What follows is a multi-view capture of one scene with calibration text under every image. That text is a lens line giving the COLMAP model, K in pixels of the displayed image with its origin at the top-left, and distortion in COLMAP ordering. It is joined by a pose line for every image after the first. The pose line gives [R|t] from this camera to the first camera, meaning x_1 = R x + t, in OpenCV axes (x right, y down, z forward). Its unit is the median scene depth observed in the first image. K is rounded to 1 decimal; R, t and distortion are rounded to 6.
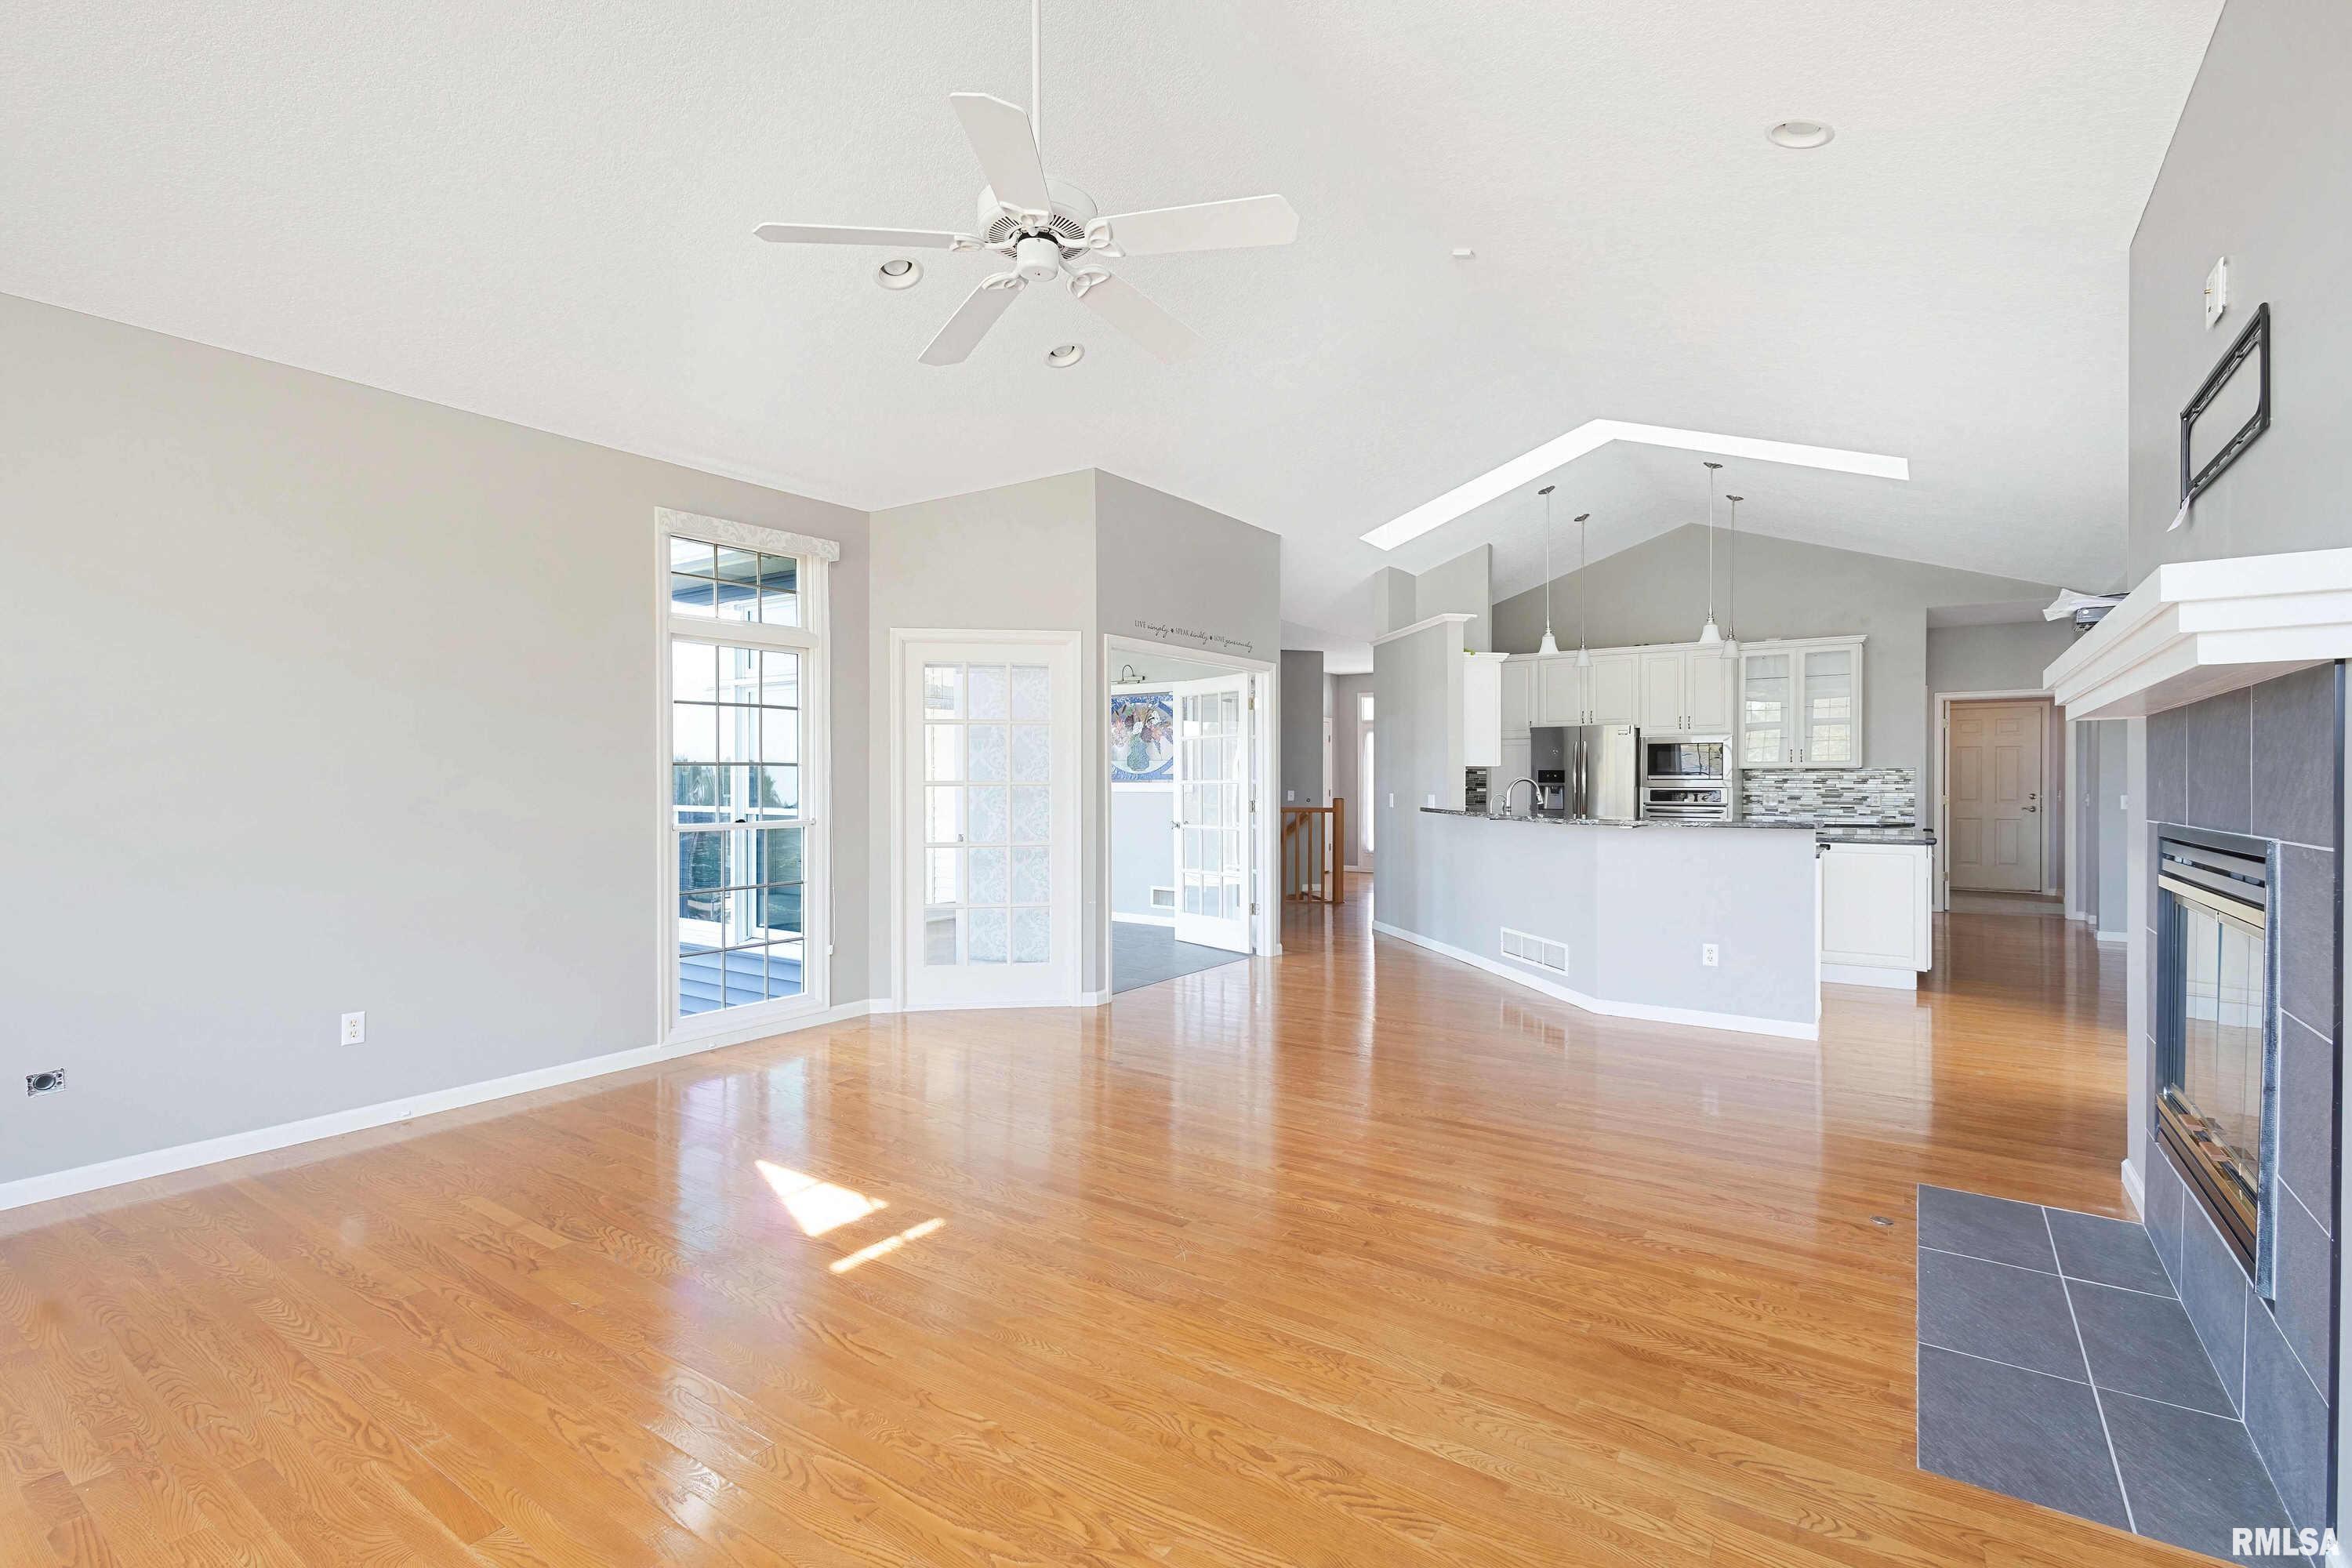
lens RADIAL K [[1083.1, 0, 1181.7], [0, 1083.1, 780.2], [0, 0, 1]] dist [0.005138, 0.002233]
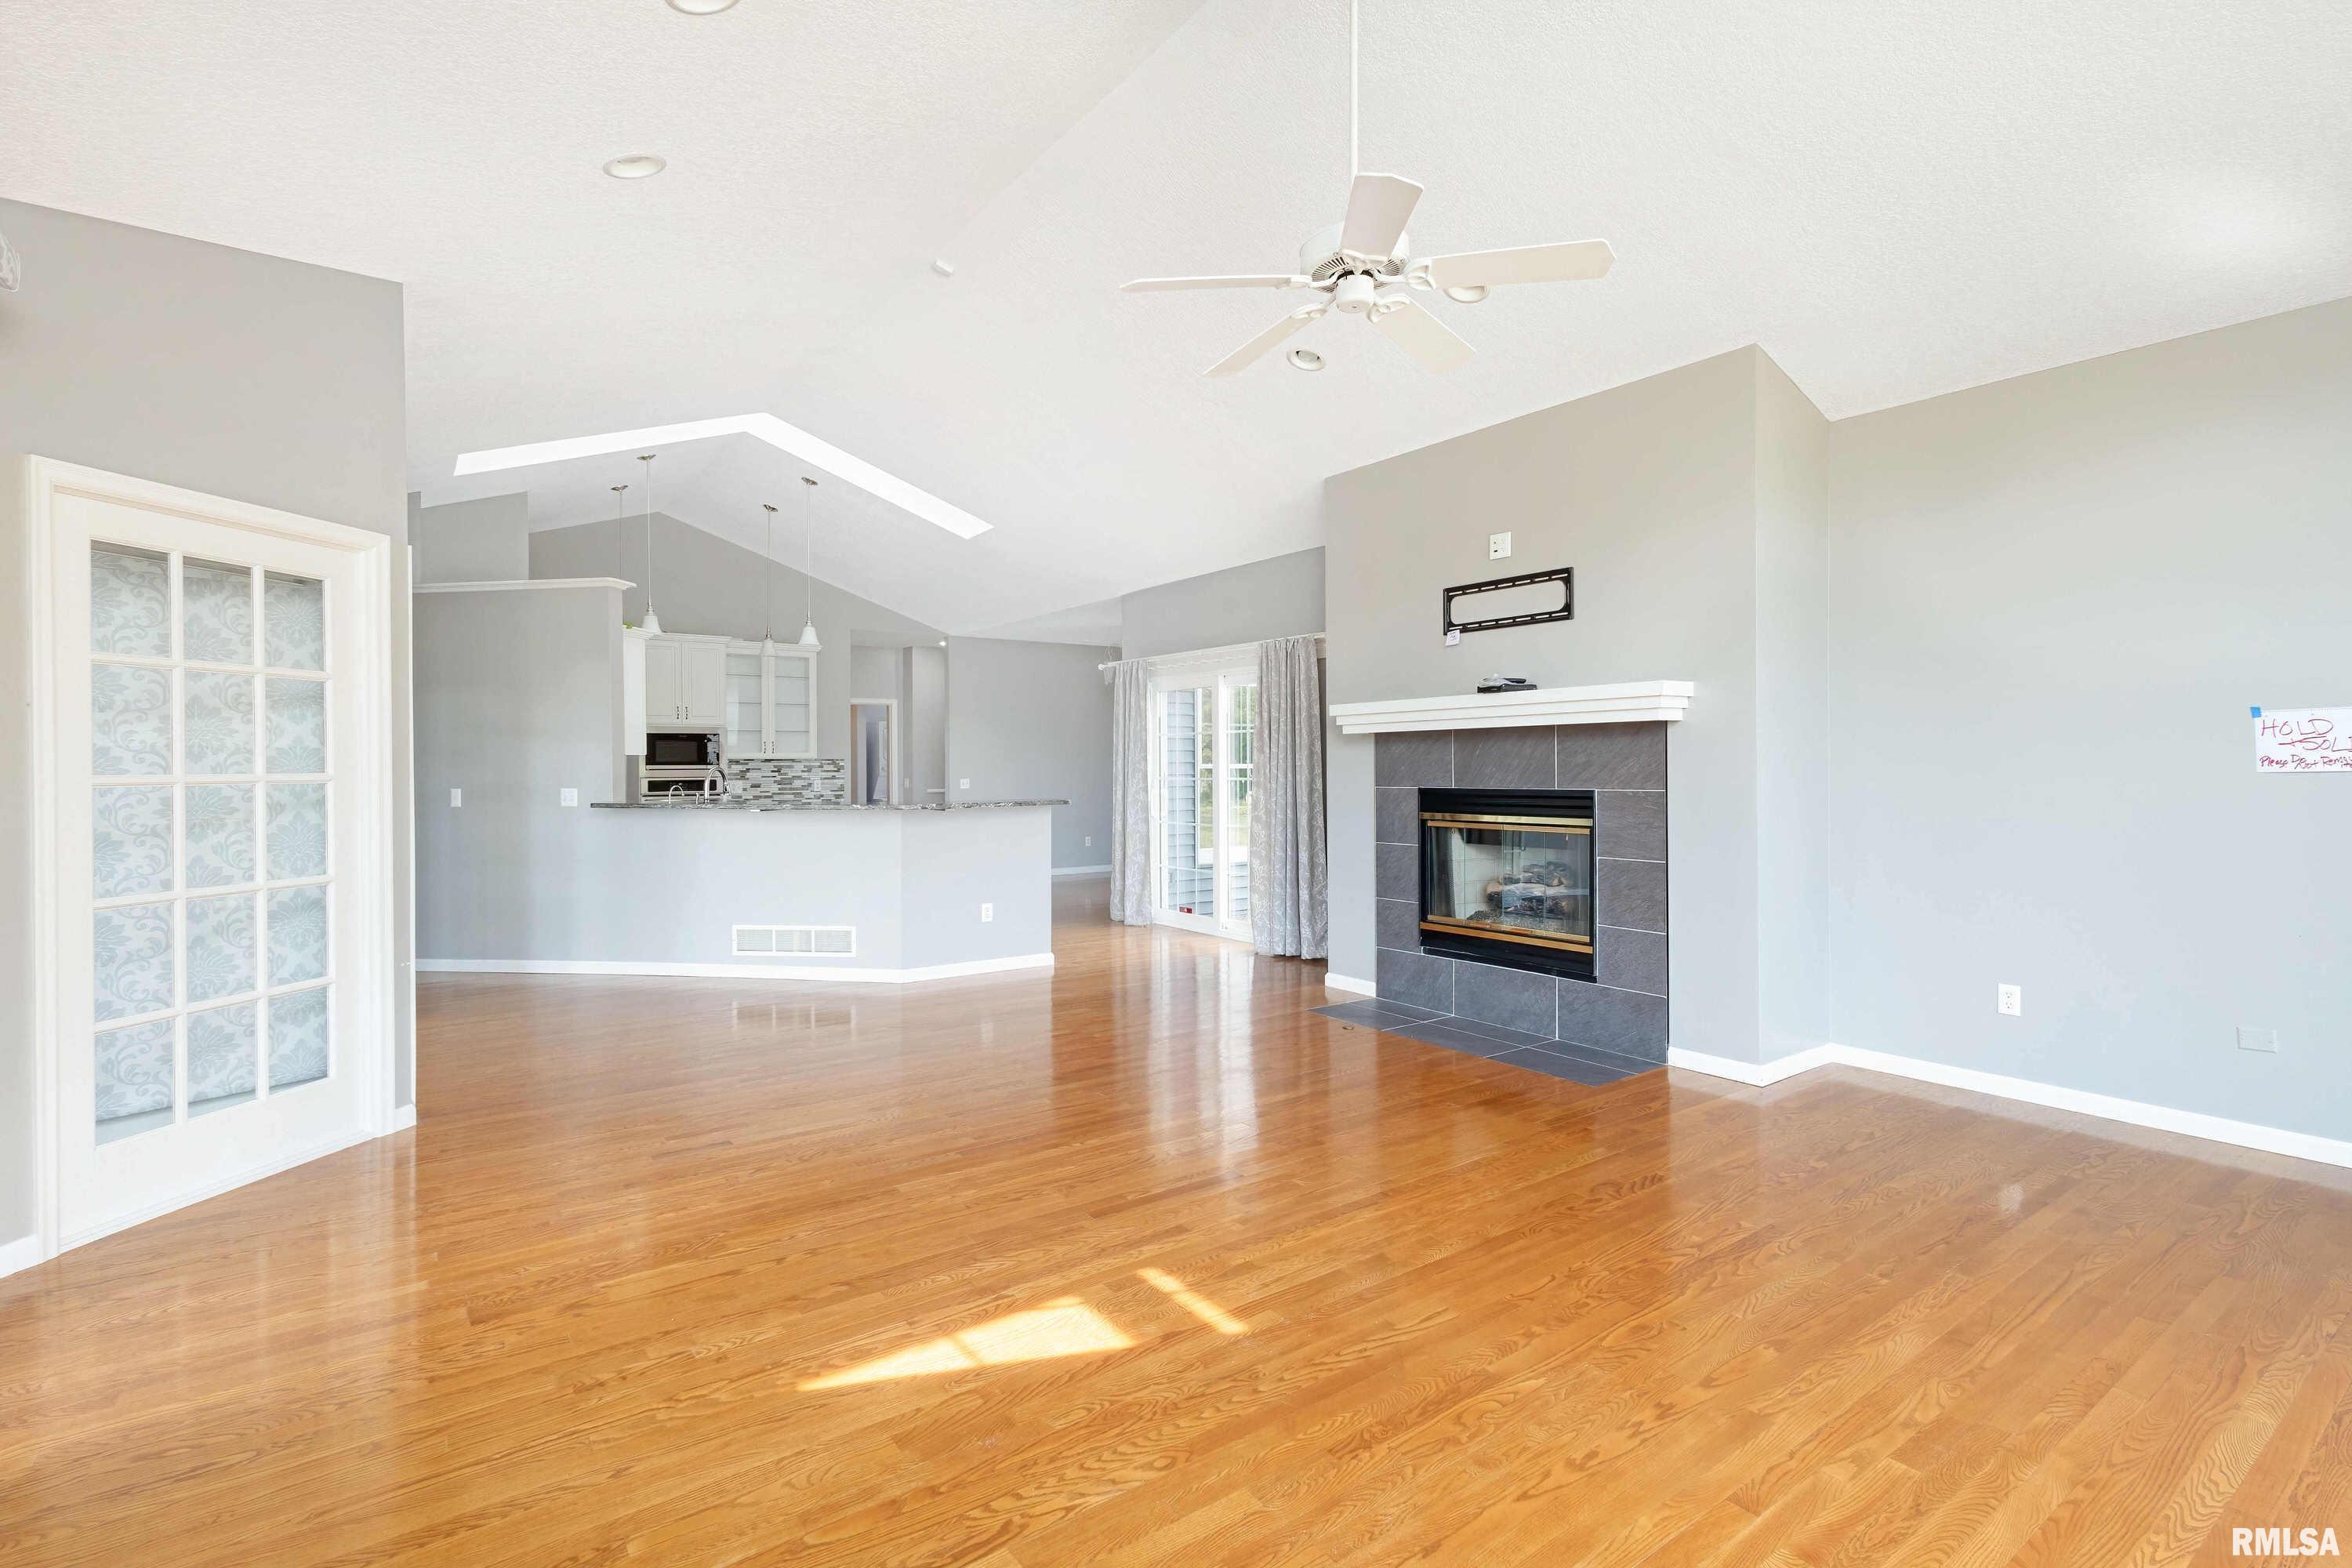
lens RADIAL K [[1083.1, 0, 1192.3], [0, 1083.1, 779.8], [0, 0, 1]] dist [0.005138, 0.002233]
pose [[0.330723, -0.013289, 0.943634, -0.345970], [0.005065, 0.999911, 0.012307, -0.001090], [-0.943714, 0.000709, 0.330761, 0.225302]]
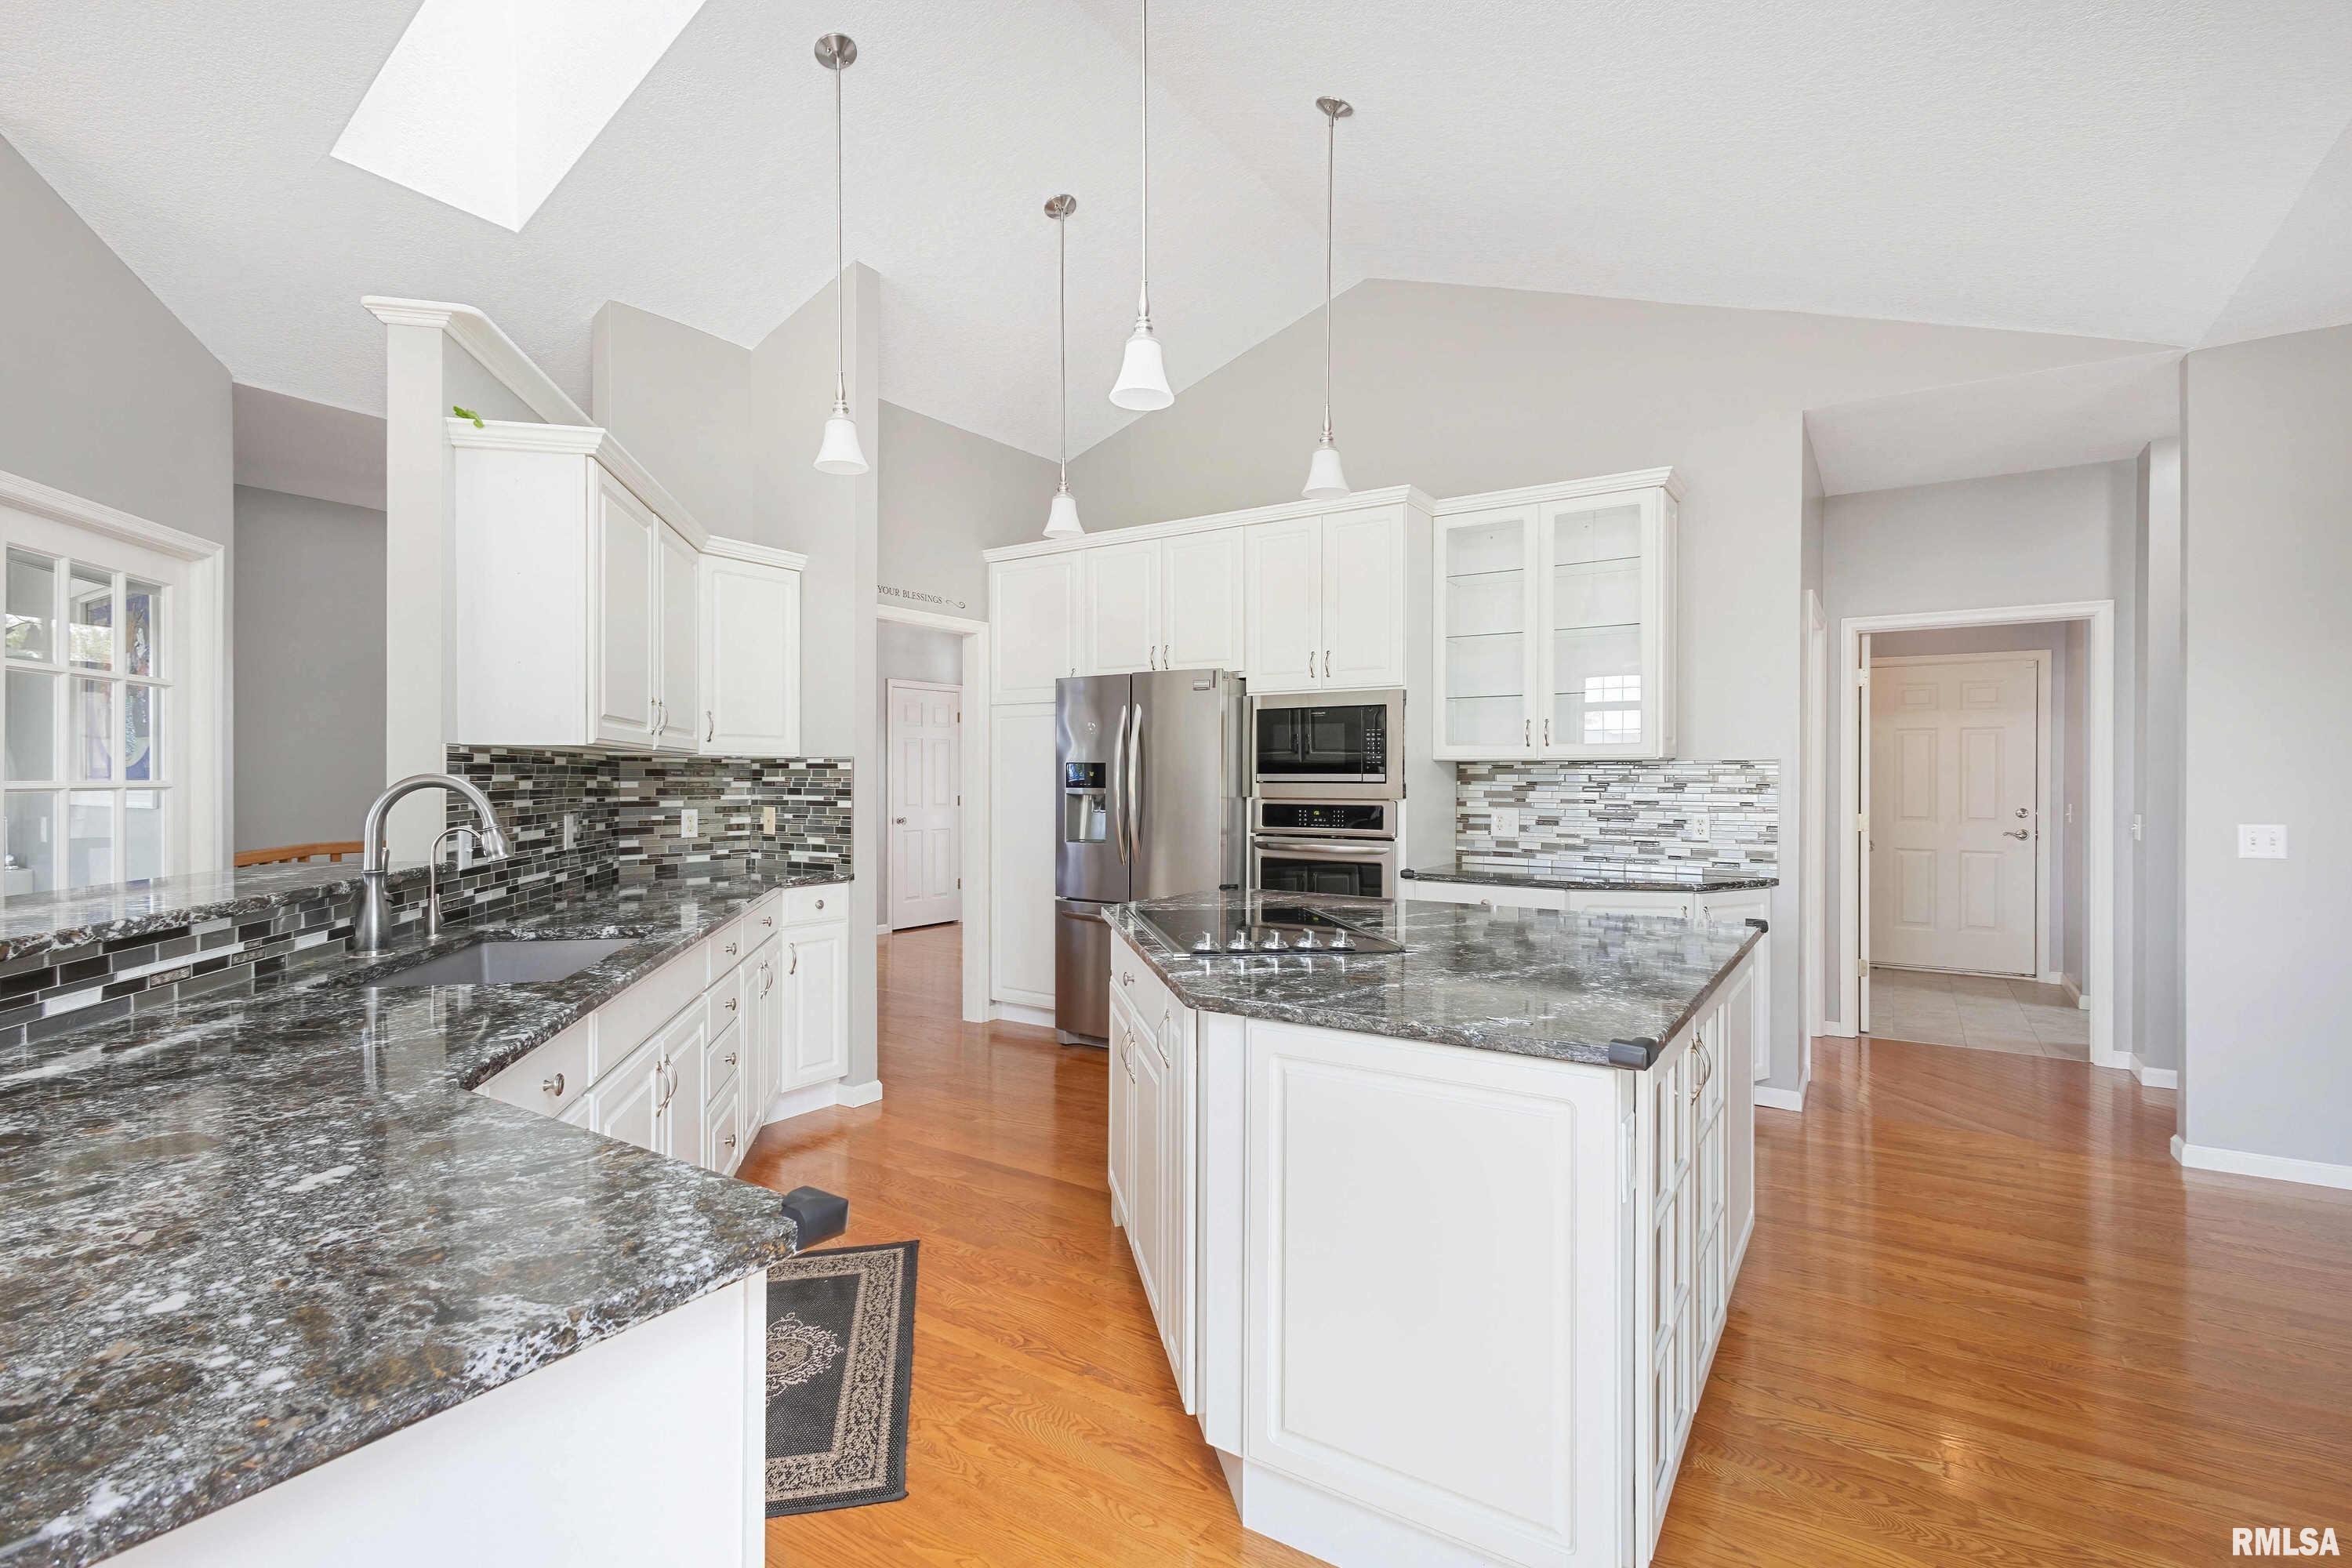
lens RADIAL K [[1083.1, 0, 1162.9], [0, 1083.1, 786.6], [0, 0, 1]] dist [0.005138, 0.002233]
pose [[0.999986, 0.003787, 0.003639, 0.406166], [-0.003811, 0.999970, 0.006765, -0.002075], [-0.003613, -0.006779, 0.999970, 0.532267]]
